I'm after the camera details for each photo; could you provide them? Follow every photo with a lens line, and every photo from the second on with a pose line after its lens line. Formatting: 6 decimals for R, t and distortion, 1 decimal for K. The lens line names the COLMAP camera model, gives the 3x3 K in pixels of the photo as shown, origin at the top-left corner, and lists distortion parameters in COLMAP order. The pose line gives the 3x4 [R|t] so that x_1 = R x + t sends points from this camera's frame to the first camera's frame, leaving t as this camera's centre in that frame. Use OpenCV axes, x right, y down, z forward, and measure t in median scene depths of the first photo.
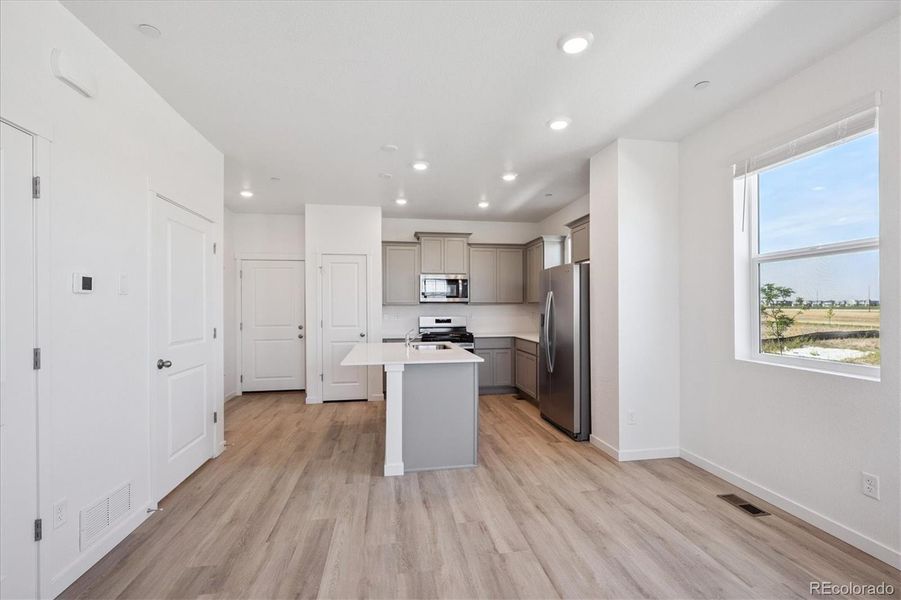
lens RADIAL K [[401.0, 0, 455.6], [0, 401.0, 307.2], [0, 0, 1]] dist [-0.002759, -0.000157]
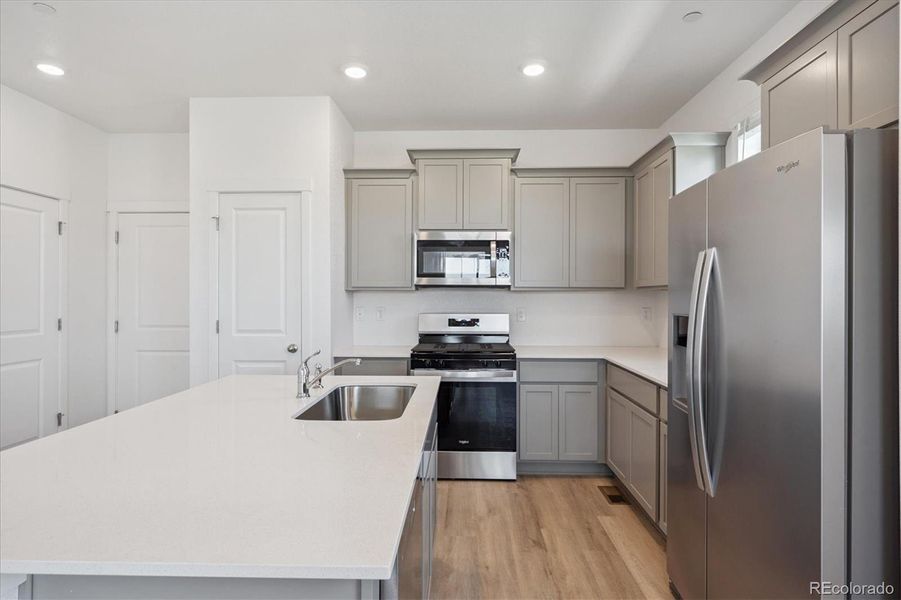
lens RADIAL K [[468.8, 0, 451.4], [0, 468.8, 297.8], [0, 0, 1]] dist [0.000291, 0.000467]
pose [[0.981005, 0.005792, -0.193894, 0.088205], [-0.005797, 0.999983, 0.000542, 0.002569], [0.193894, 0.000592, 0.981022, 0.493591]]
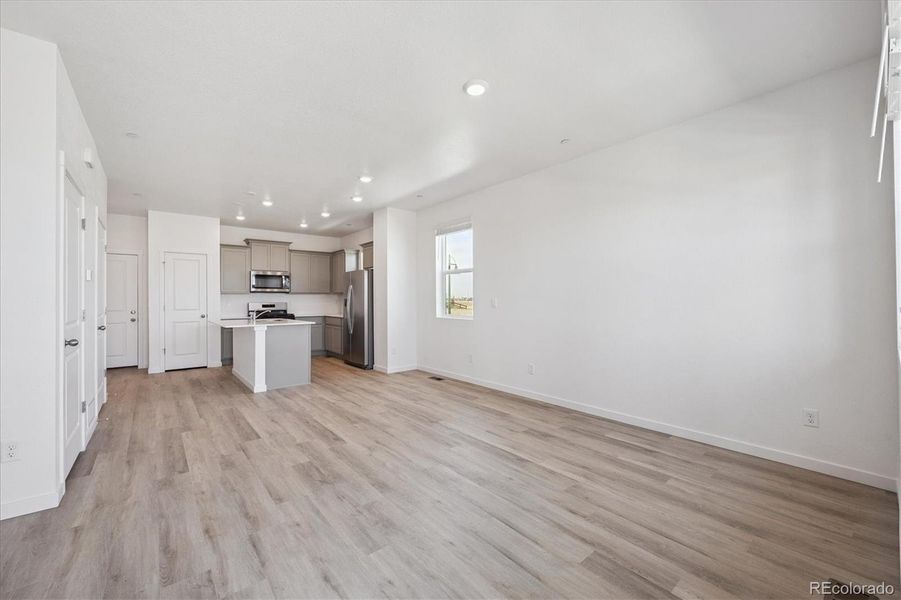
lens RADIAL K [[364.9, 0, 452.0], [0, 364.9, 297.3], [0, 0, 1]] dist [-0.001502, 0.000109]
pose [[0.866474, 0.002341, 0.499217, -0.134927], [0.001766, 0.999968, -0.007755, 0.019673], [-0.499219, 0.007601, 0.866442, -0.453731]]
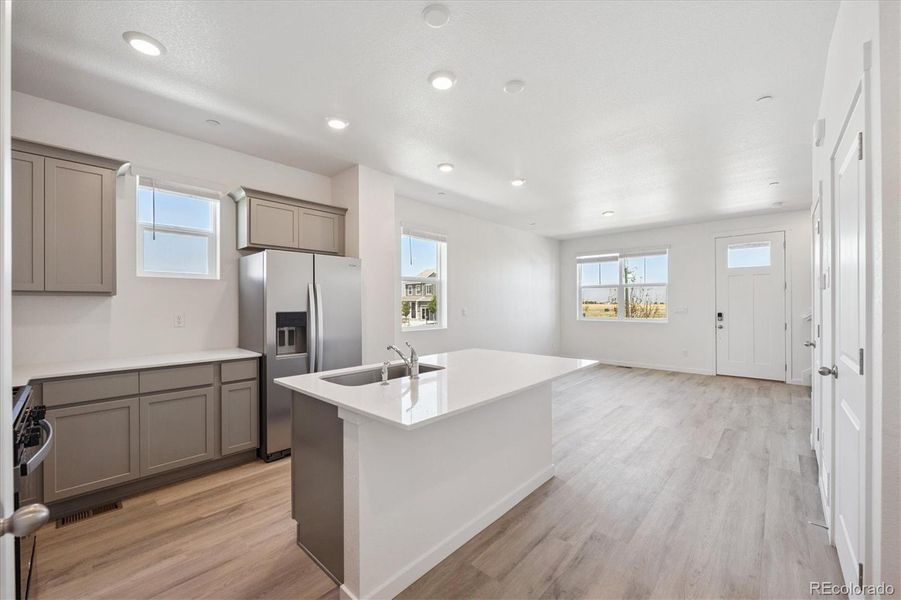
lens RADIAL K [[359.9, 0, 450.5], [0, 359.9, 300.0], [0, 0, 1]] dist [-0.007756, 0.000124]
pose [[-0.614348, 0.013302, 0.788923, -0.430517], [0.003720, 0.999896, -0.013963, 0.005540], [-0.789026, -0.005643, -0.614334, 1.047377]]
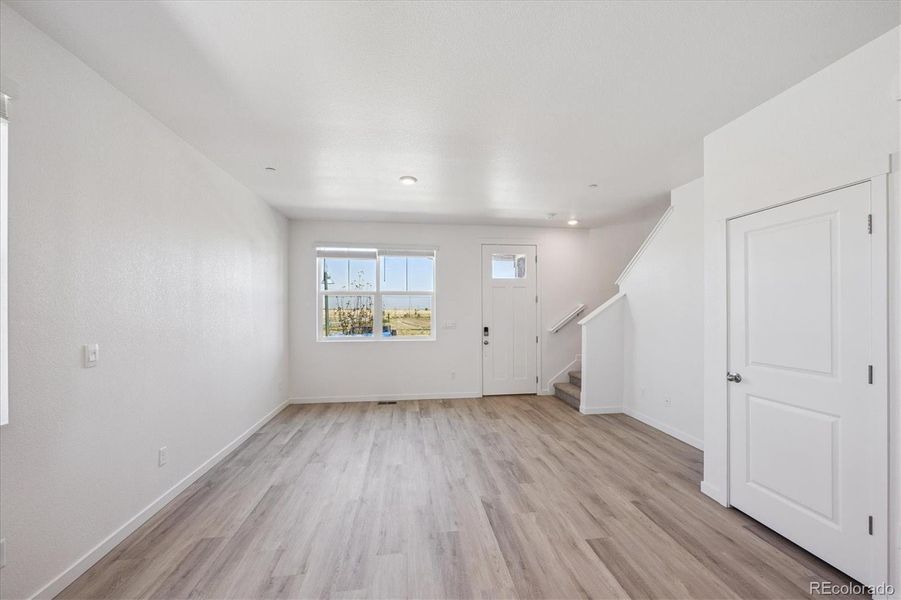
lens RADIAL K [[363.3, 0, 457.0], [0, 363.3, 309.2], [0, 0, 1]] dist [-0.001562, -0.000279]
pose [[-0.999685, 0.003403, 0.024858, 0.036227], [0.003405, 0.999994, 0.000036, -0.020880], [-0.024857, 0.000121, -0.999691, 0.693060]]
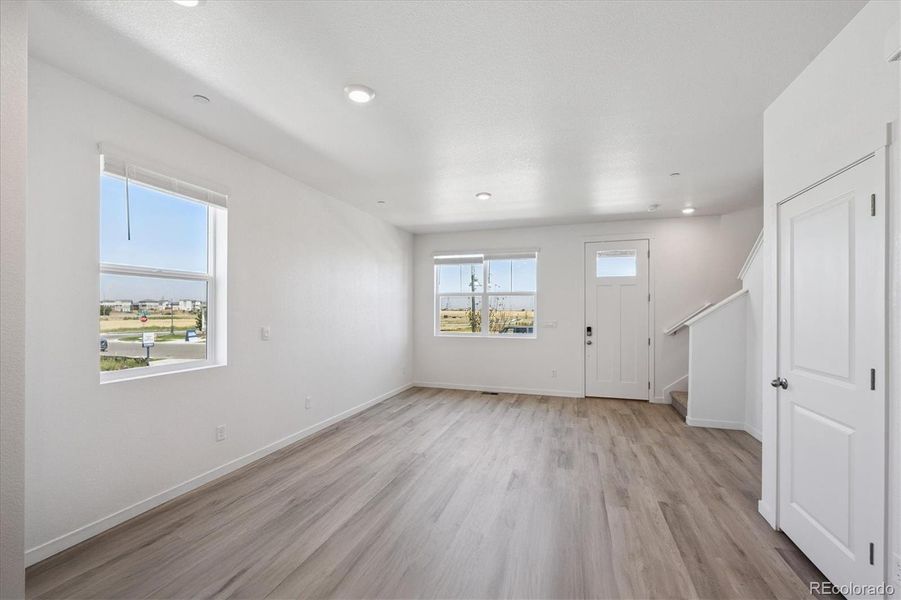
lens RADIAL K [[376.9, 0, 453.1], [0, 376.9, 309.9], [0, 0, 1]] dist [-0.001478, 0.000024]
pose [[-0.888534, 0.002071, 0.458806, -0.185904], [0.000967, 0.999996, -0.002642, -0.013708], [-0.458809, -0.001904, -0.888533, 0.772755]]
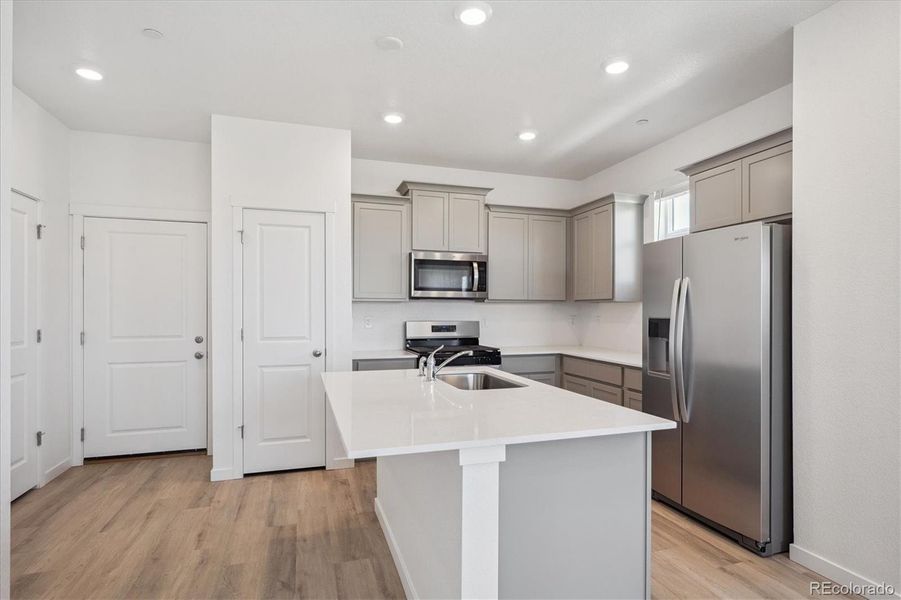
lens RADIAL K [[471.9, 0, 456.7], [0, 471.9, 311.0], [0, 0, 1]] dist [-0.000699, -0.000107]
pose [[0.988413, 0.006130, 0.151666, -0.151406], [-0.006582, 0.999975, 0.002478, 0.006398], [-0.151647, -0.003448, 0.988429, 0.336863]]
